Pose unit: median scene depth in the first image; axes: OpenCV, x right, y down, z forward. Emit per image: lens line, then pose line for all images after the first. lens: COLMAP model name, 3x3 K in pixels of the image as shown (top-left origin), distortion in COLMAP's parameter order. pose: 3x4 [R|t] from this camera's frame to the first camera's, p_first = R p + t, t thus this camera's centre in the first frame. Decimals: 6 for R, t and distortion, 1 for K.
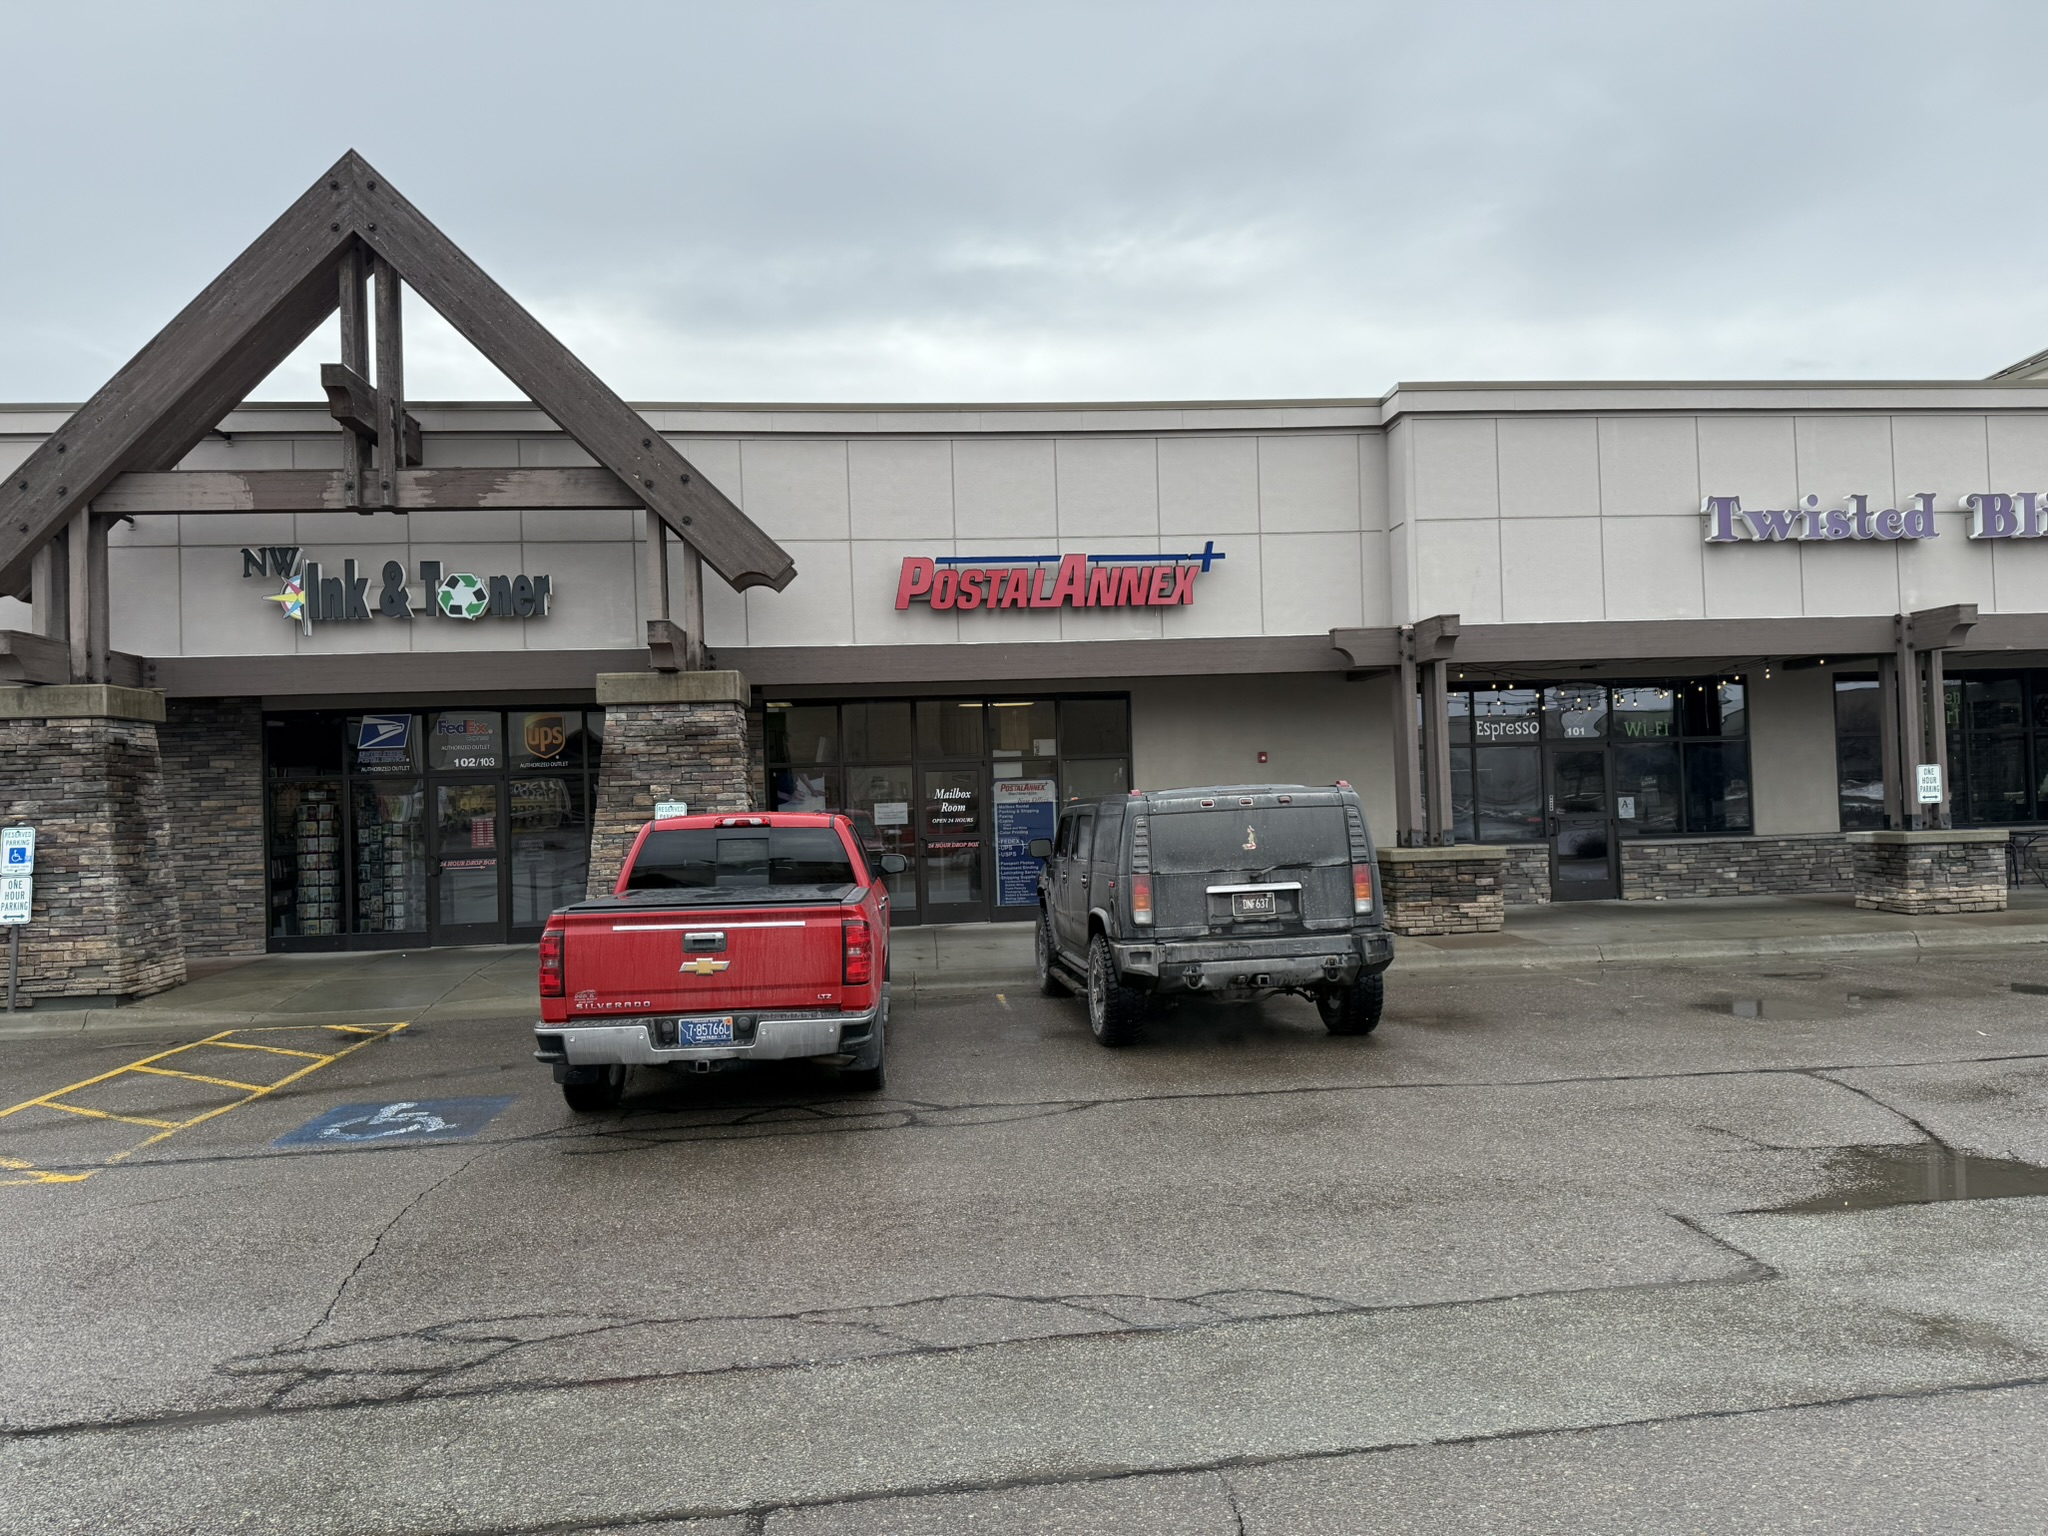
lens RADIAL K [[1425.4, 0, 1030.5], [0, 1425.4, 772.4], [0, 0, 1]] dist [0.182340, -0.362646]
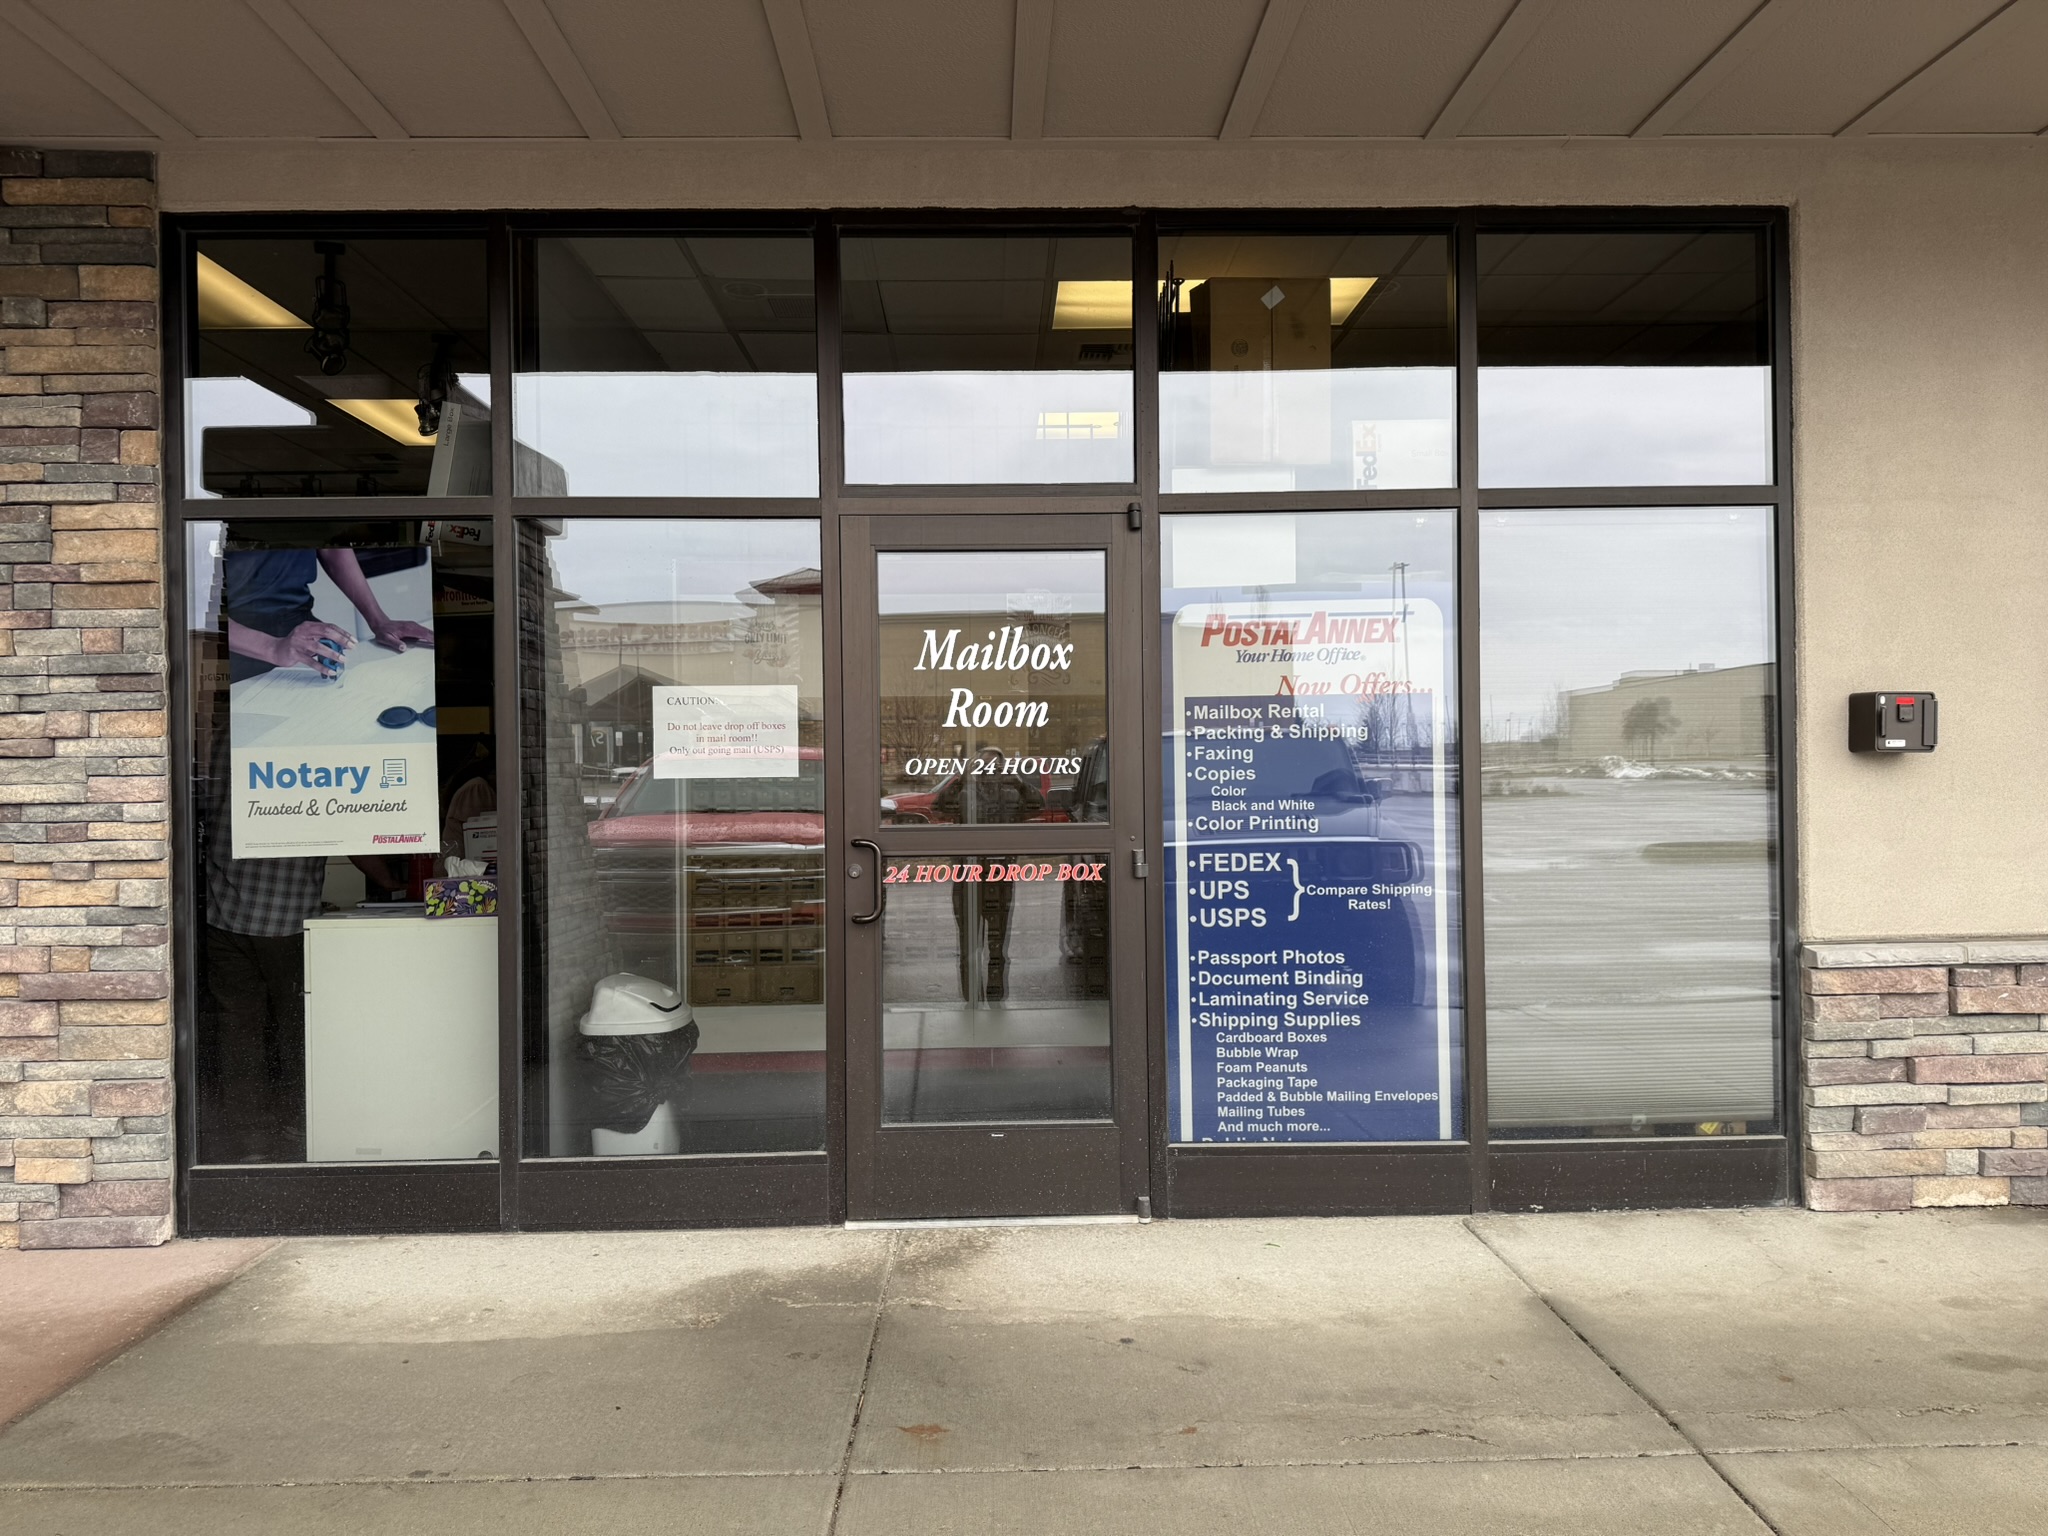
lens RADIAL K [[1463.3, 0, 1016.1], [0, 1463.3, 765.4], [0, 0, 1]] dist [0.191363, -0.409234]
pose [[0.995819, 0.017151, -0.089728, -0.039963], [-0.016024, 0.999784, 0.013267, 0.041390], [0.089936, -0.011774, 0.995878, 1.043075]]
